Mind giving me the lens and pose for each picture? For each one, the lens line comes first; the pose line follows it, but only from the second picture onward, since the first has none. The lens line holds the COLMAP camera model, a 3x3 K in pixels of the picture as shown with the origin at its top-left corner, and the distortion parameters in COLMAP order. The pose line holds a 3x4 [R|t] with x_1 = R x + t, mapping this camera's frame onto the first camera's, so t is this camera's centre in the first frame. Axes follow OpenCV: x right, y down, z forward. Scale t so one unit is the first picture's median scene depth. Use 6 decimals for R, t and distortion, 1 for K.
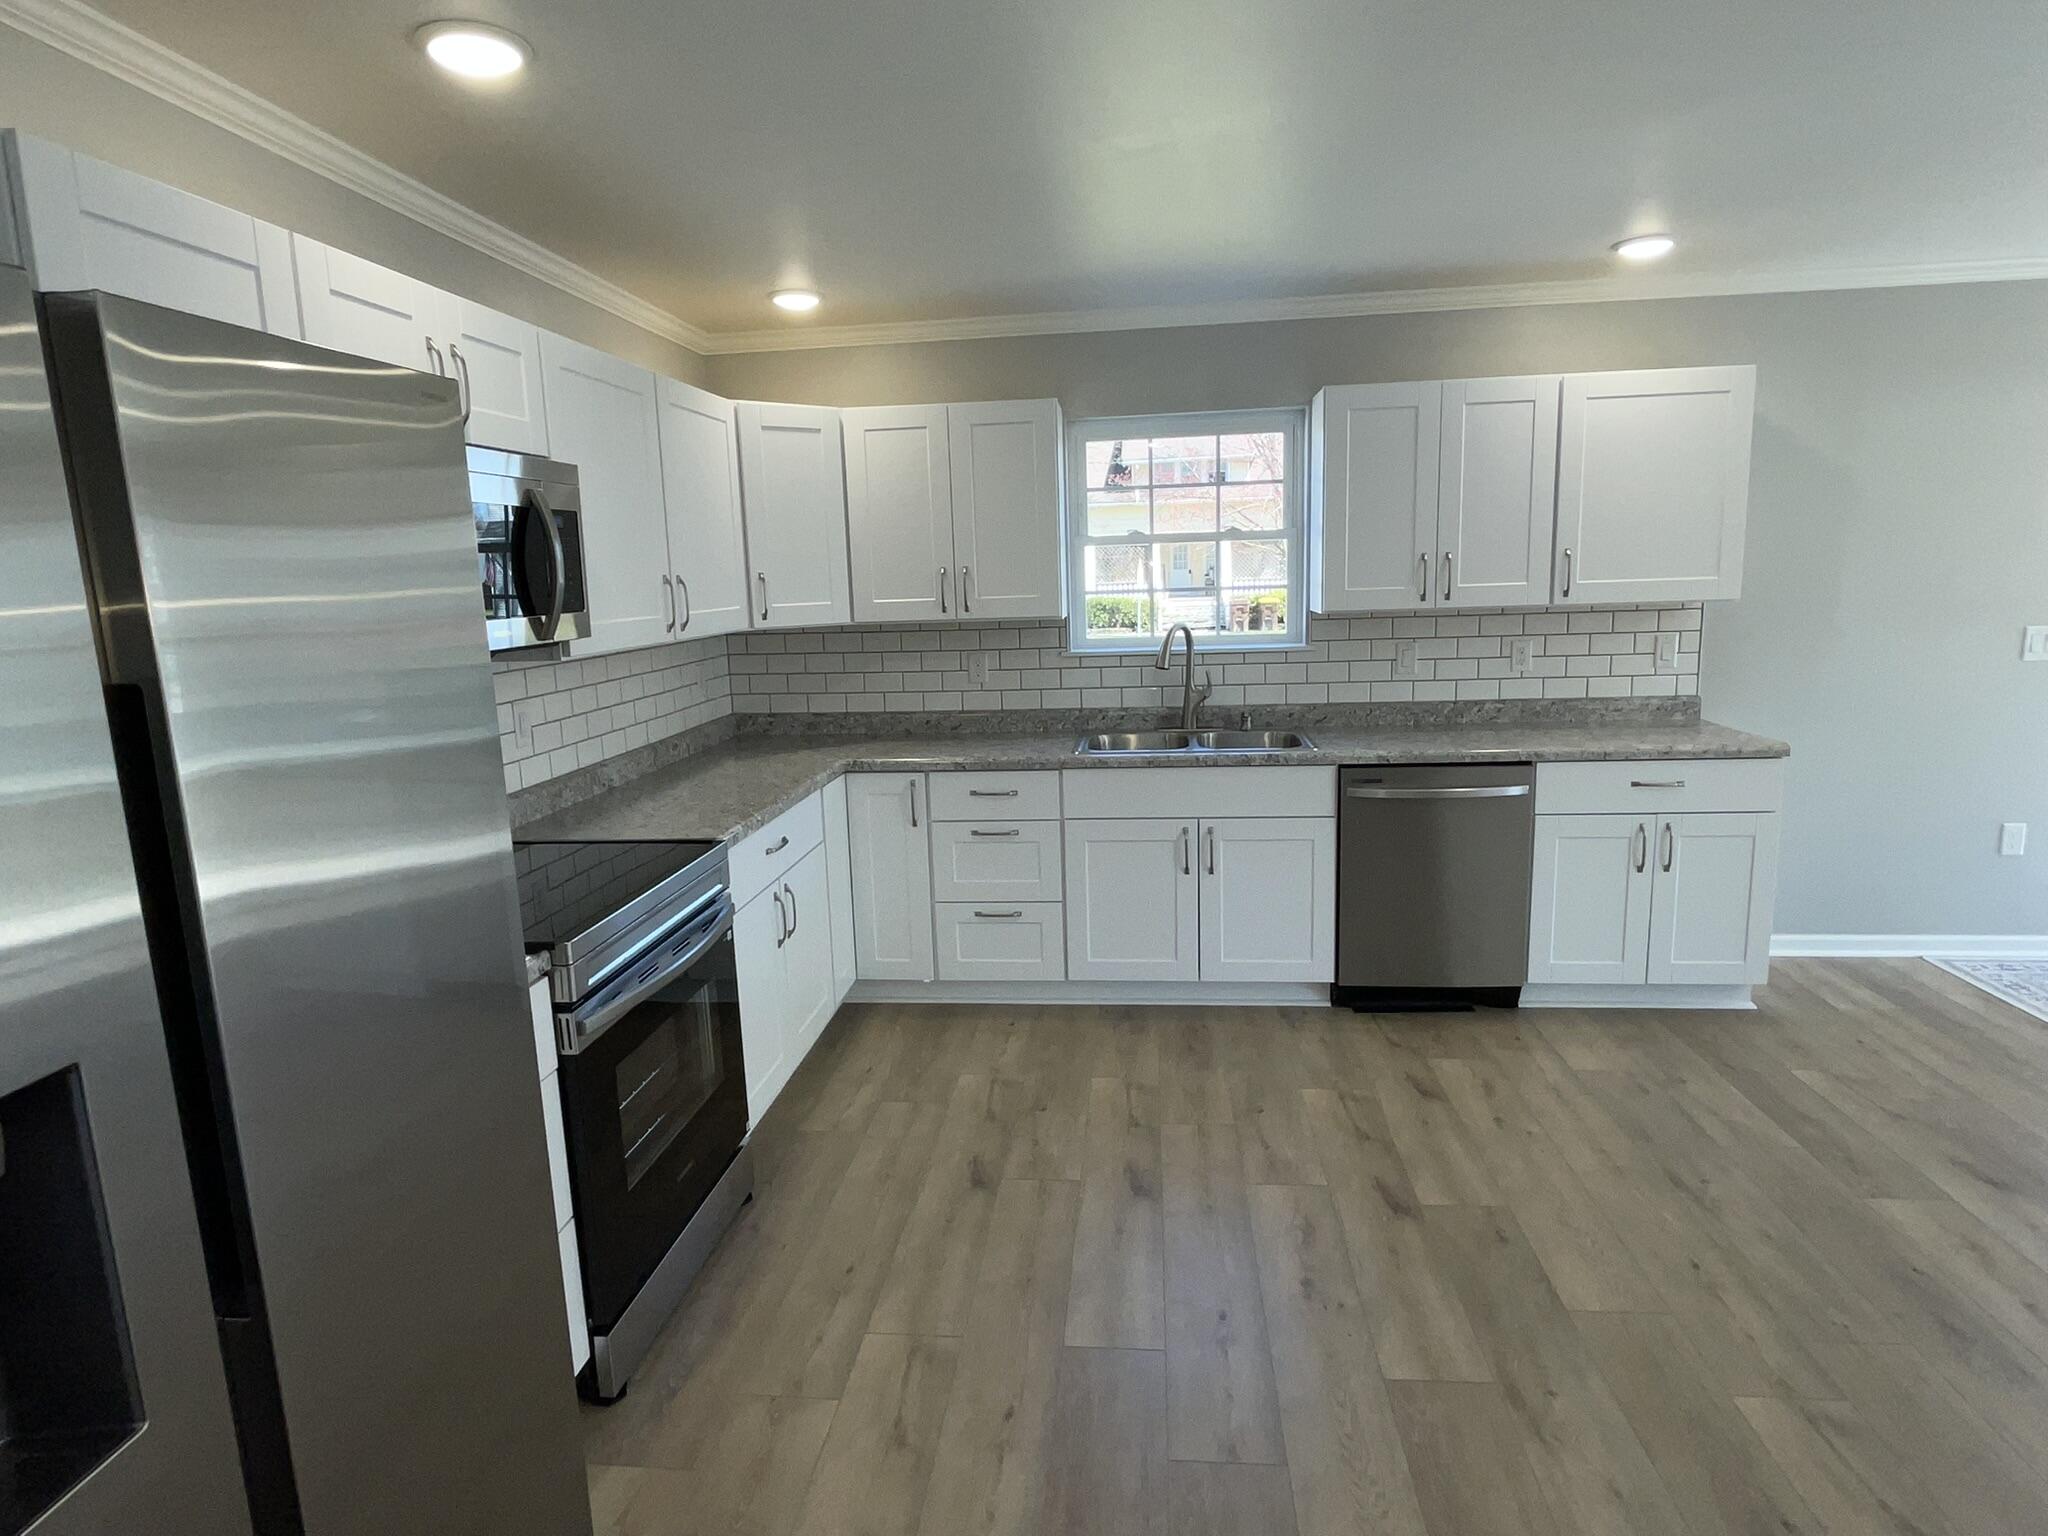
lens RADIAL K [[1125.9, 0, 1024.0], [0, 1125.9, 768.0], [0, 0, 1]] dist [0.000279, -0.000114]
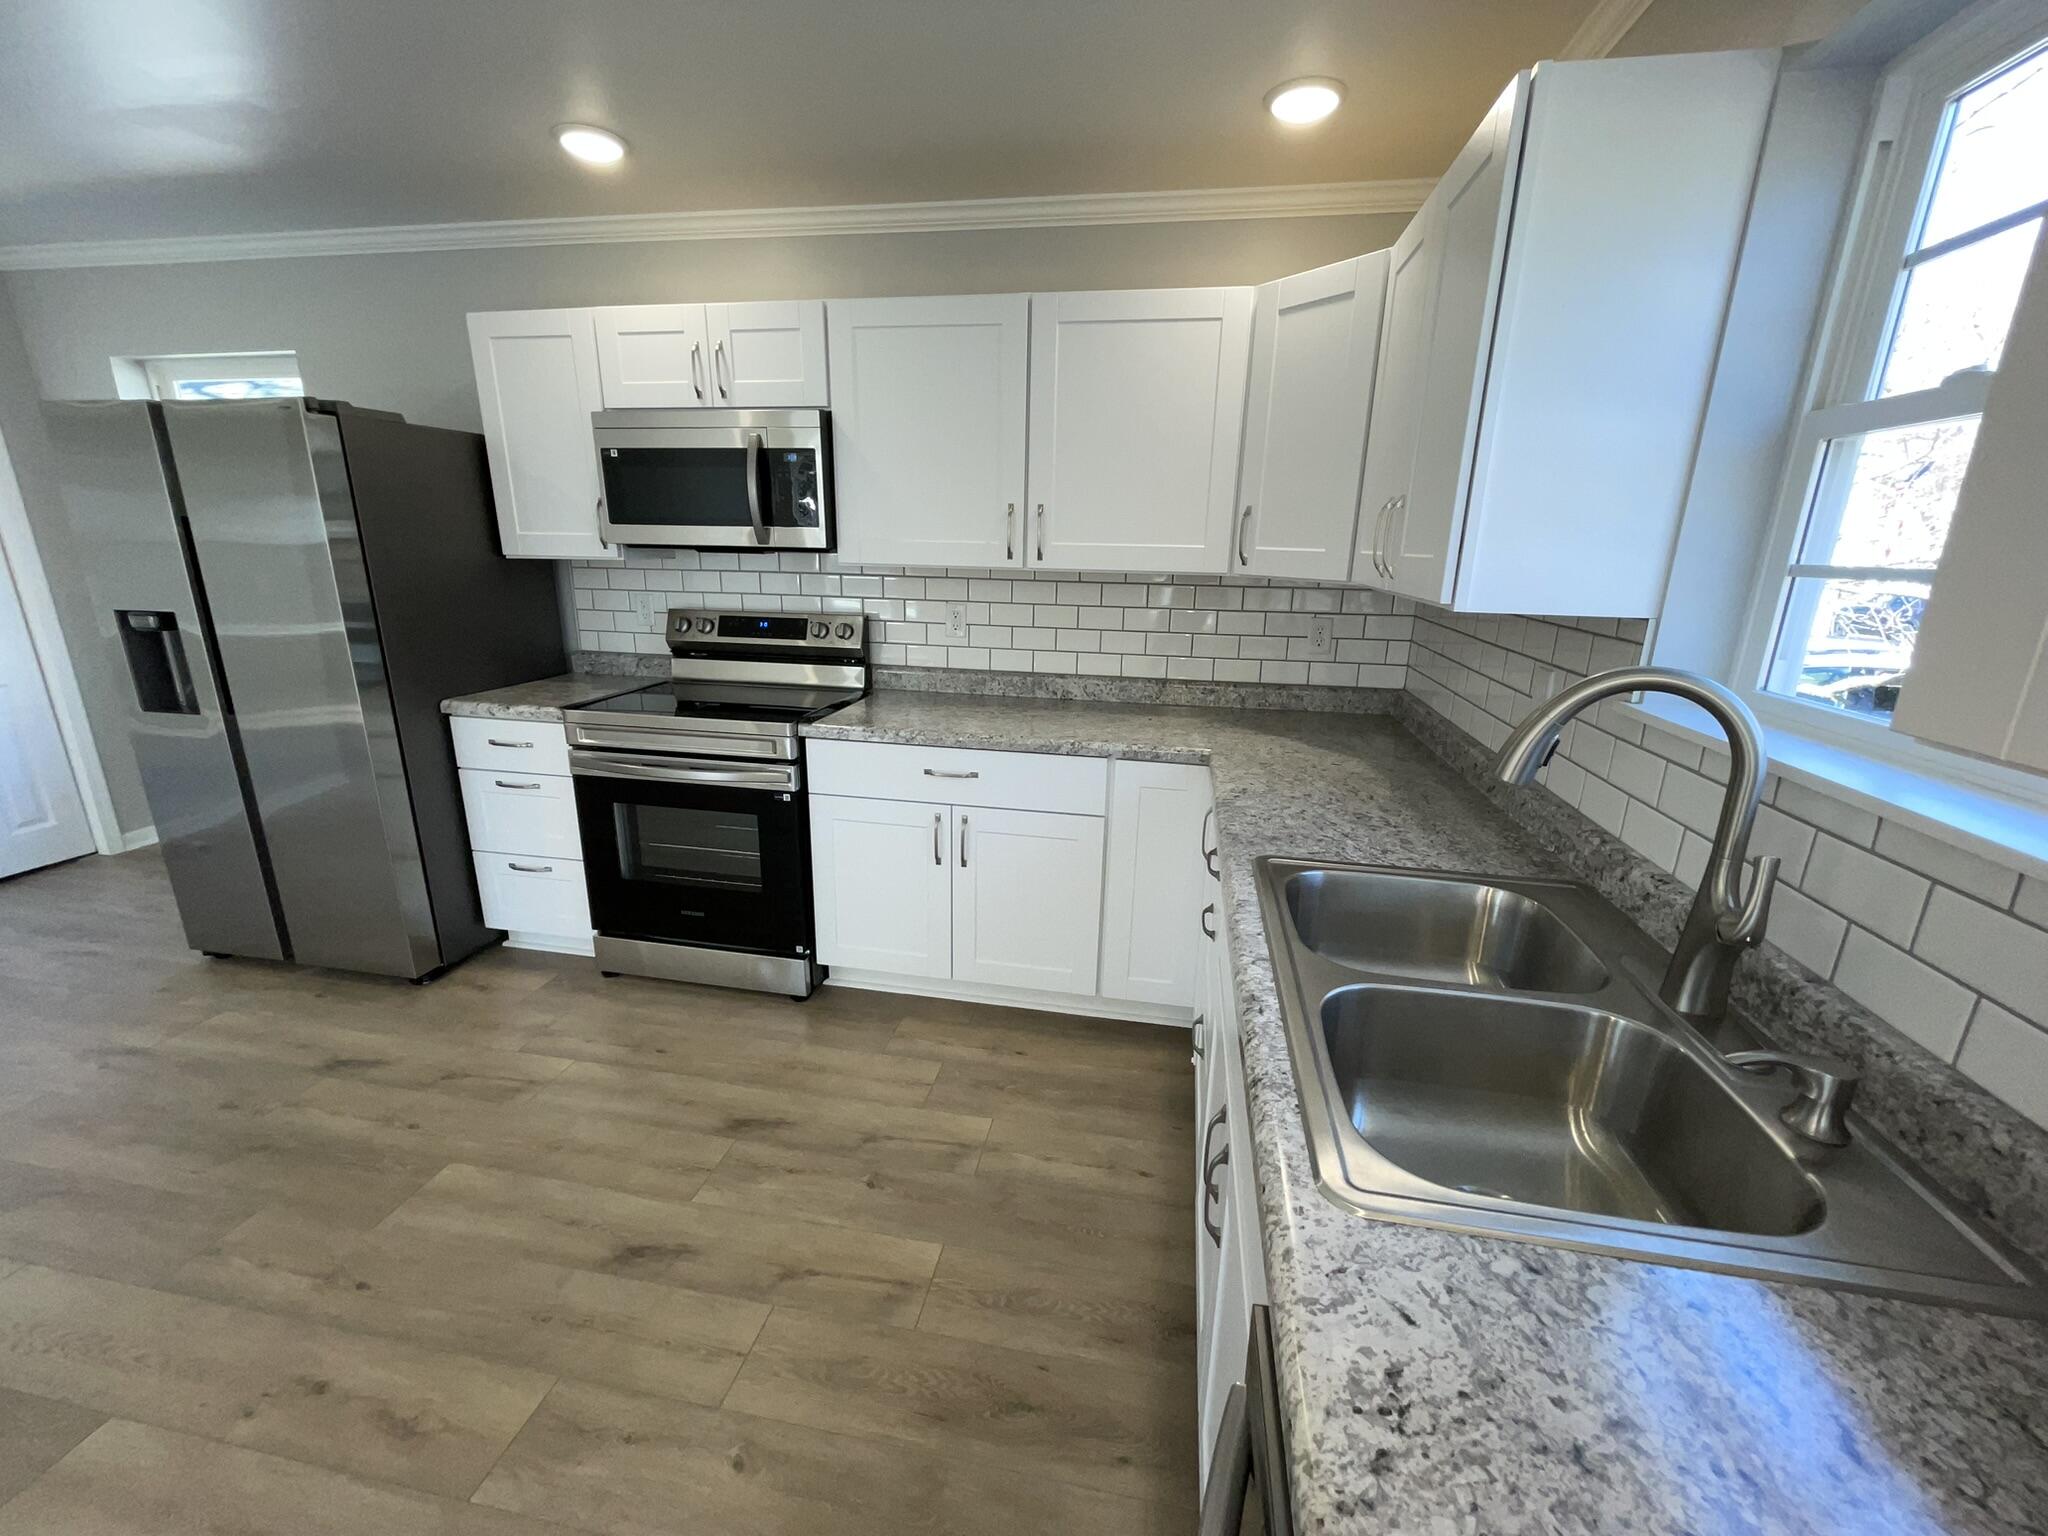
lens RADIAL K [[817.4, 0, 1024.0], [0, 817.4, 768.0], [0, 0, 1]] dist [0.002031, 0.000315]
pose [[-0.067119, 0.307720, -0.949107, 0.483747], [-0.190770, 0.929744, 0.314933, -0.185063], [0.979338, 0.202199, -0.003700, 1.062995]]
